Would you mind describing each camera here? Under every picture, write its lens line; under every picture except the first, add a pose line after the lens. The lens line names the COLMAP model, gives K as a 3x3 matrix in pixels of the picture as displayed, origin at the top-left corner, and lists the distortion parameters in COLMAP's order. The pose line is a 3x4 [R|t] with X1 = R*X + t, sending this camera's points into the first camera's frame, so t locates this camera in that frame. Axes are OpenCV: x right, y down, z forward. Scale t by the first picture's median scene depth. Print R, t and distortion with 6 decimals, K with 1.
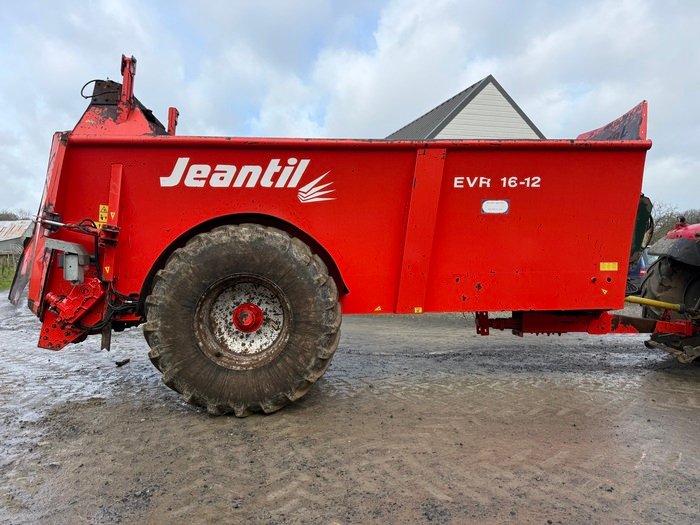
lens RADIAL K [[490.9, 0, 346.4], [0, 490.9, 265.6], [0, 0, 1]] dist [0.197382, -0.425078]
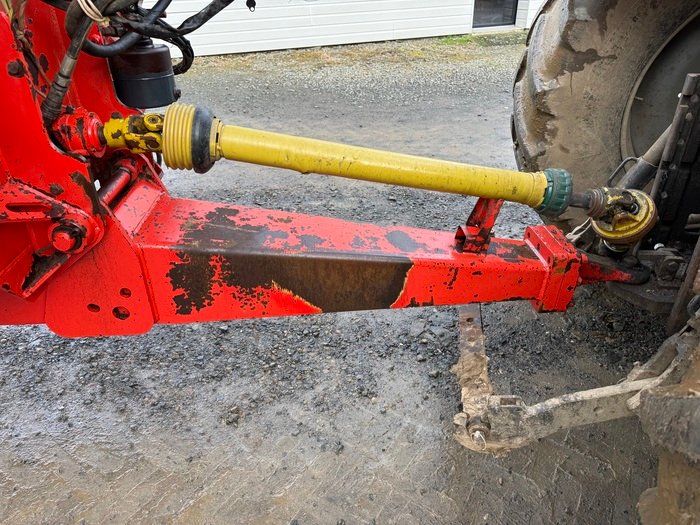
lens RADIAL K [[493.4, 0, 350.0], [0, 493.4, 262.5], [0, 0, 1]] dist [0.092864, -0.135132]
pose [[0.999620, 0.004320, -0.027226, 0.776056], [0.010143, 0.860708, 0.508997, 0.004871], [0.025632, -0.509080, 0.860338, 1.058352]]
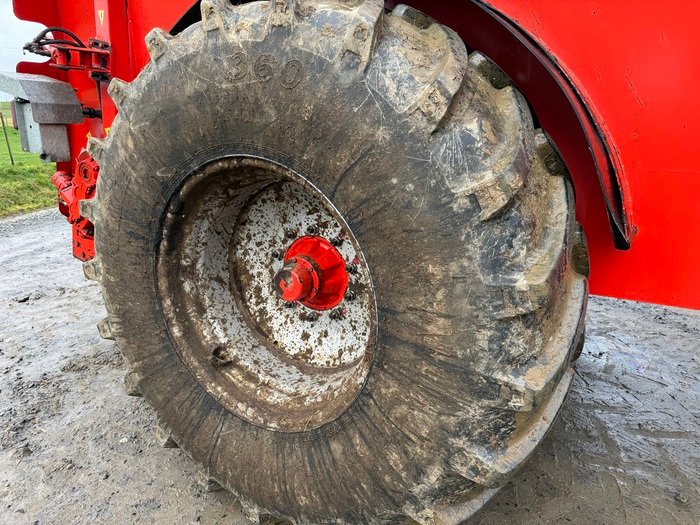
lens RADIAL K [[493.4, 0, 350.0], [0, 493.4, 262.5], [0, 0, 1]] dist [0.092864, -0.135132]
pose [[0.813705, 0.161910, -0.558274, 0.032452], [-0.009866, 0.964133, 0.265237, -0.003042], [0.581195, -0.210317, 0.786117, 0.720410]]
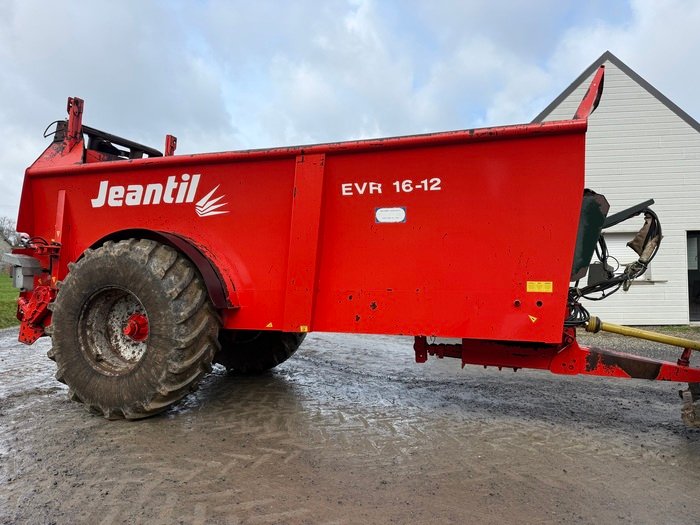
lens RADIAL K [[493.4, 0, 350.0], [0, 493.4, 262.5], [0, 0, 1]] dist [0.092864, -0.135132]
pose [[0.914405, 0.005354, -0.404766, 0.647712], [-0.013877, 0.999739, -0.018125, -0.020281], [0.404564, 0.022190, 0.914241, 0.202485]]
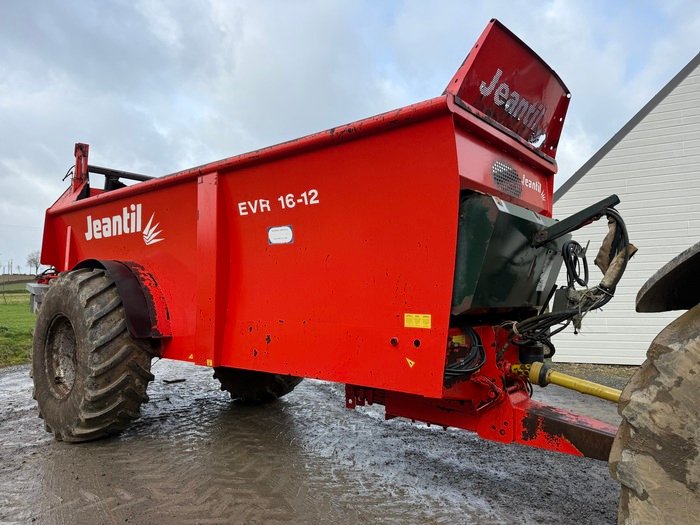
lens RADIAL K [[493.4, 0, 350.0], [0, 493.4, 262.5], [0, 0, 1]] dist [0.092864, -0.135132]
pose [[0.706820, -0.035222, -0.706516, 1.005374], [-0.009479, 0.998198, -0.059247, -0.035935], [0.707330, 0.048574, 0.705213, 0.603651]]
